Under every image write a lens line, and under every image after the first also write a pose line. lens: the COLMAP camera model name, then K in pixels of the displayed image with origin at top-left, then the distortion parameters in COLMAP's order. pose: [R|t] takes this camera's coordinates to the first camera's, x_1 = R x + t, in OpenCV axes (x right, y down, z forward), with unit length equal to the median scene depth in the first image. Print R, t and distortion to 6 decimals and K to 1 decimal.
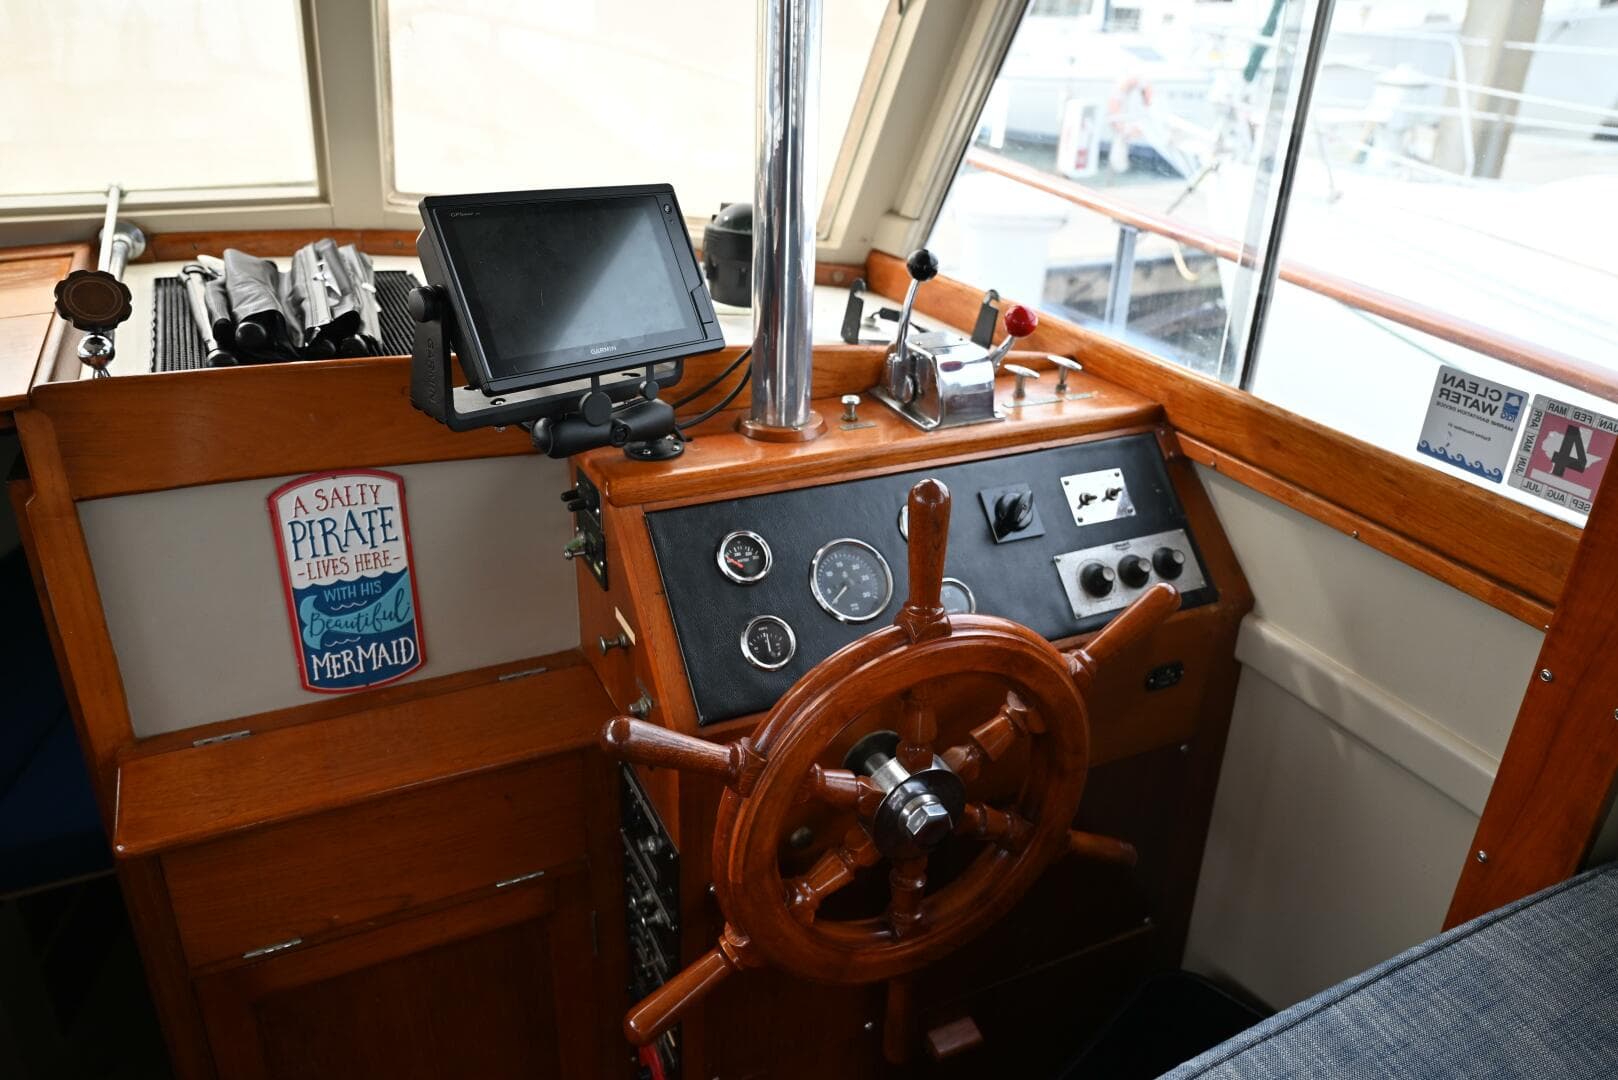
lens RADIAL K [[1180.4, 0, 820.3], [0, 1180.4, 542.4], [0, 0, 1]] dist [-0.031253, 0.017393]
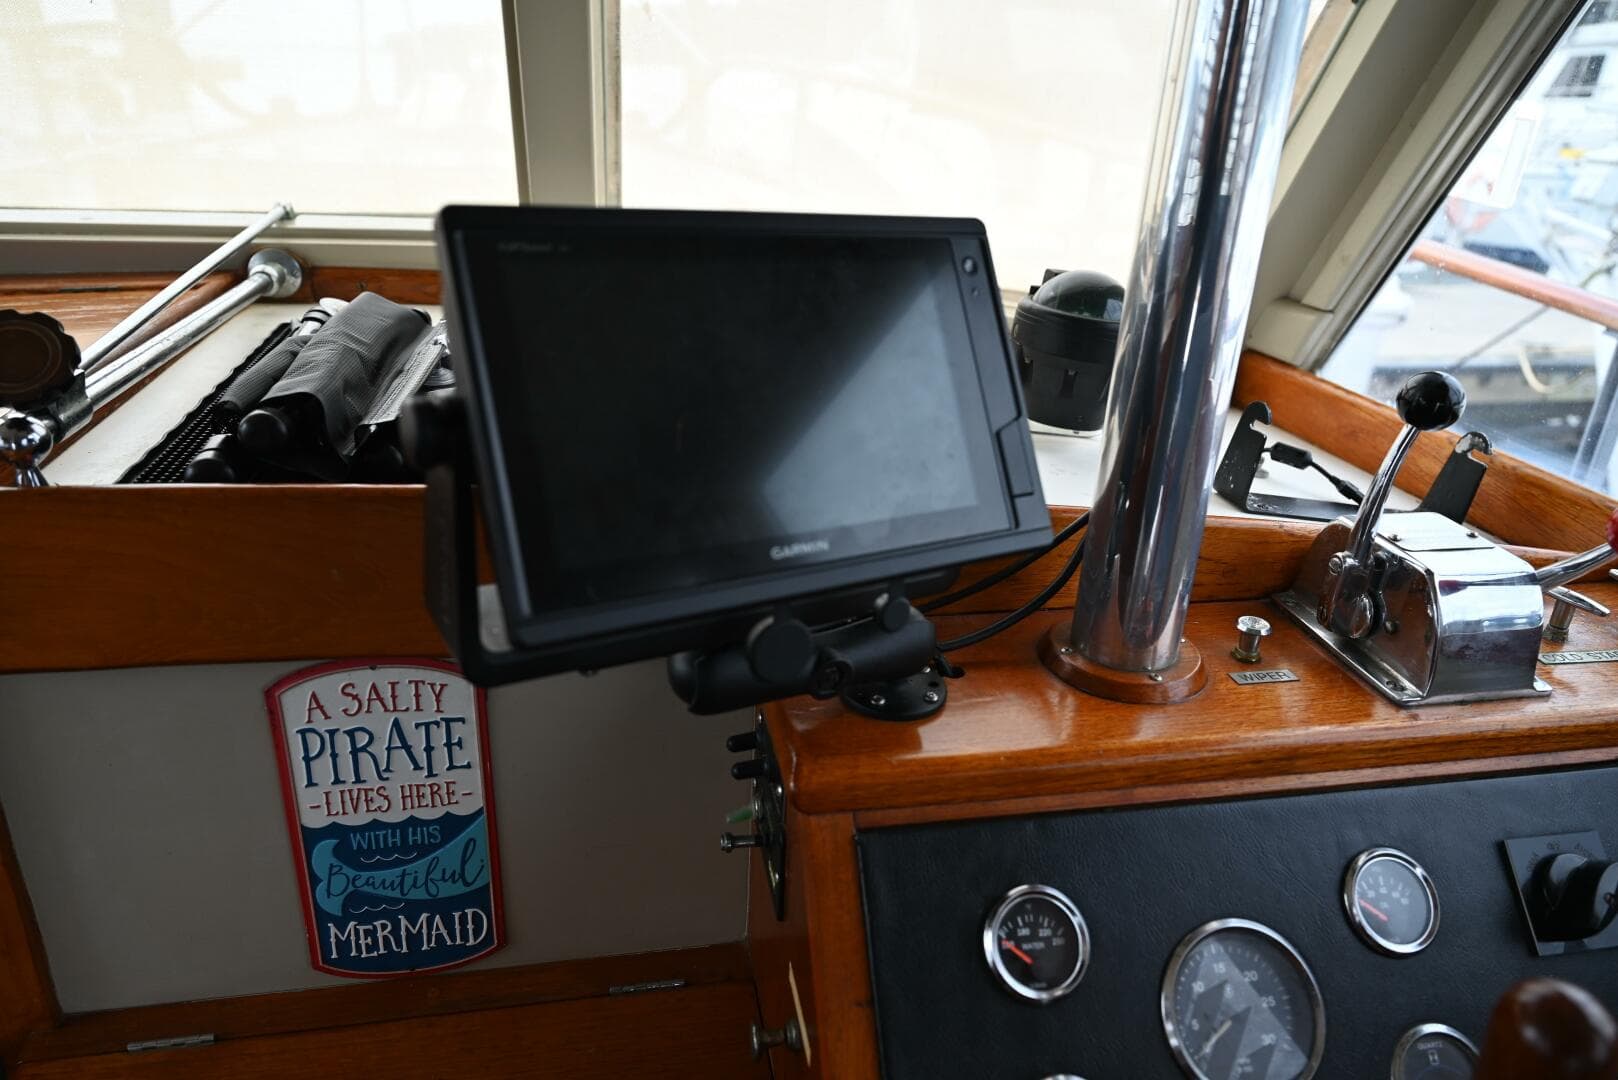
lens RADIAL K [[1180.4, 0, 783.5], [0, 1180.4, 541.9], [0, 0, 1]] dist [-0.031253, 0.017393]
pose [[0.961815, 0.111809, -0.249821, -0.057484], [-0.125822, 0.991214, -0.040792, -0.116509], [0.243065, 0.070668, 0.967433, 0.429551]]
